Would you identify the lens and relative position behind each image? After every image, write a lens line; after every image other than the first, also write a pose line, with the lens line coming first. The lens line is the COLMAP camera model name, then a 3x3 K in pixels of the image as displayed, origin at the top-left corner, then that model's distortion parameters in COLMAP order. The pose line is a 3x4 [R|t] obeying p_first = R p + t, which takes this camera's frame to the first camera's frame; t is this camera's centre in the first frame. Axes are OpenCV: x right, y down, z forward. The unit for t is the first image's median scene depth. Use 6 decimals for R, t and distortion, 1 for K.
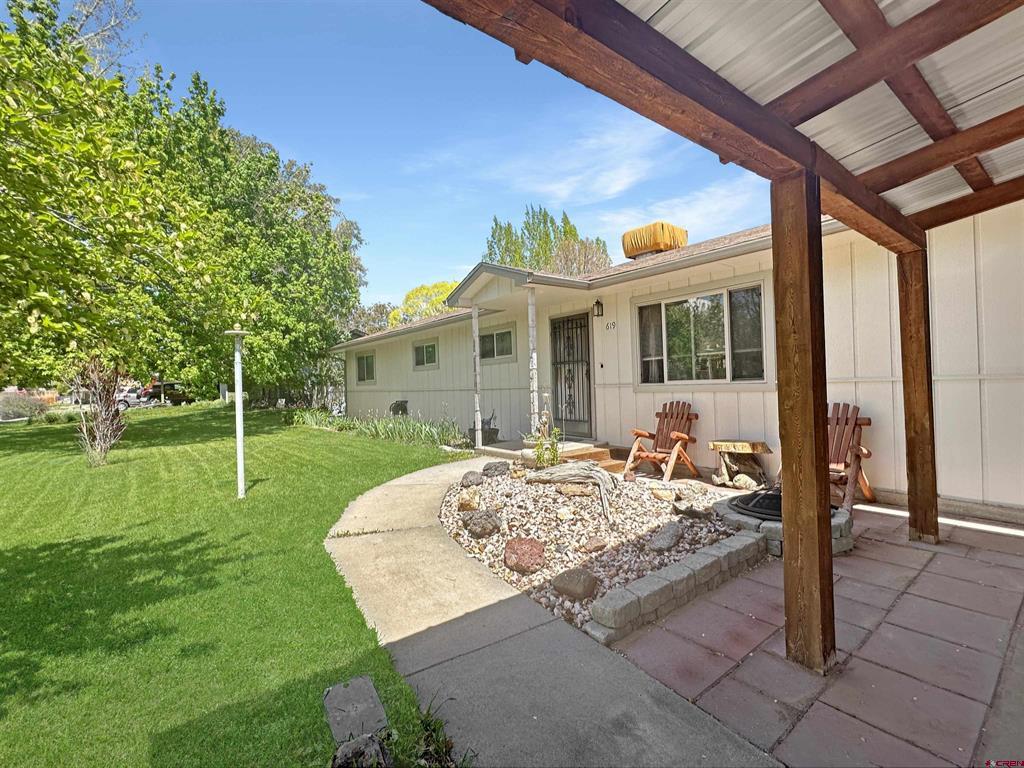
lens RADIAL K [[474.9, 0, 512.0], [0, 474.9, 384.0], [0, 0, 1]] dist [-0.001308, -0.000128]
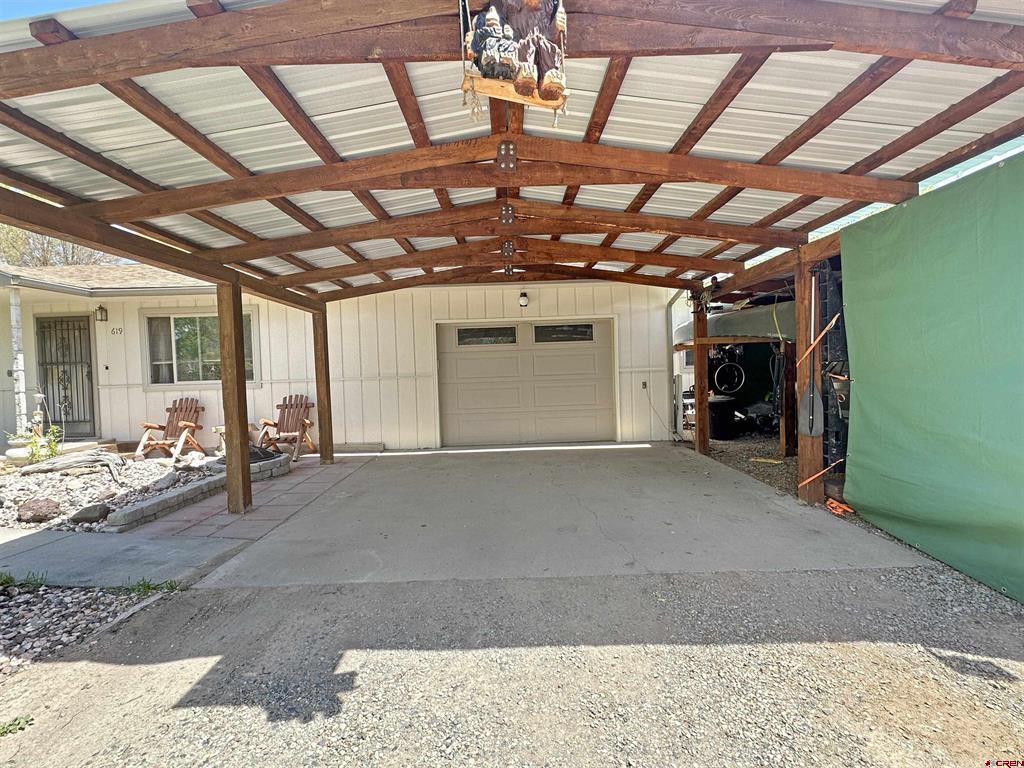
lens RADIAL K [[474.9, 0, 512.0], [0, 474.9, 384.0], [0, 0, 1]] dist [-0.001308, -0.000128]
pose [[0.620529, -0.008691, 0.784135, -0.101452], [0.009928, 0.999946, 0.003226, 0.004716], [-0.784121, 0.005783, 0.620582, -0.463438]]
